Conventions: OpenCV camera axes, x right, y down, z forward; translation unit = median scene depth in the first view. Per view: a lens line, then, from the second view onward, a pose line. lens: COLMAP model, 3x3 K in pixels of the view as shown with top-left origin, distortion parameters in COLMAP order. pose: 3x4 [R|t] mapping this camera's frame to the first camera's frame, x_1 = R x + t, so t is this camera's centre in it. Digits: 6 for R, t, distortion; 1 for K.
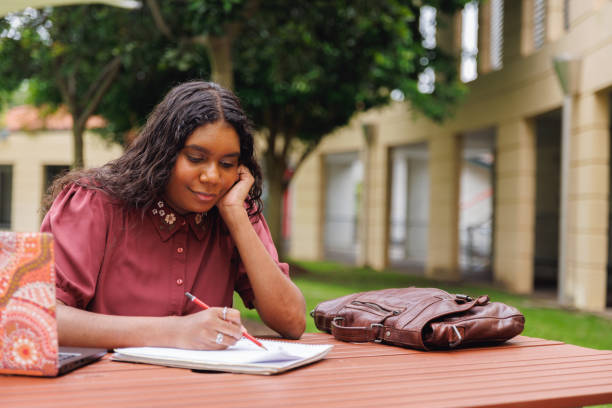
lens RADIAL K [[1055.2, 0, 306.0], [0, 1055.2, 204.0], [0, 0, 1]] dist [-0.003346, -0.034299]
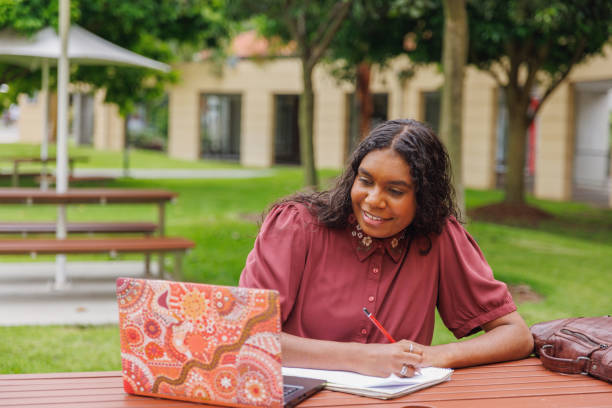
lens RADIAL K [[1135.4, 0, 286.7], [0, 1135.4, 205.0], [0, 0, 1]] dist [-0.078793, 0.245683]
pose [[0.973246, 0.013679, -0.229358, 0.040488], [0.000641, 0.998061, 0.062242, -0.118518], [0.229765, -0.060723, 0.971350, -0.153648]]
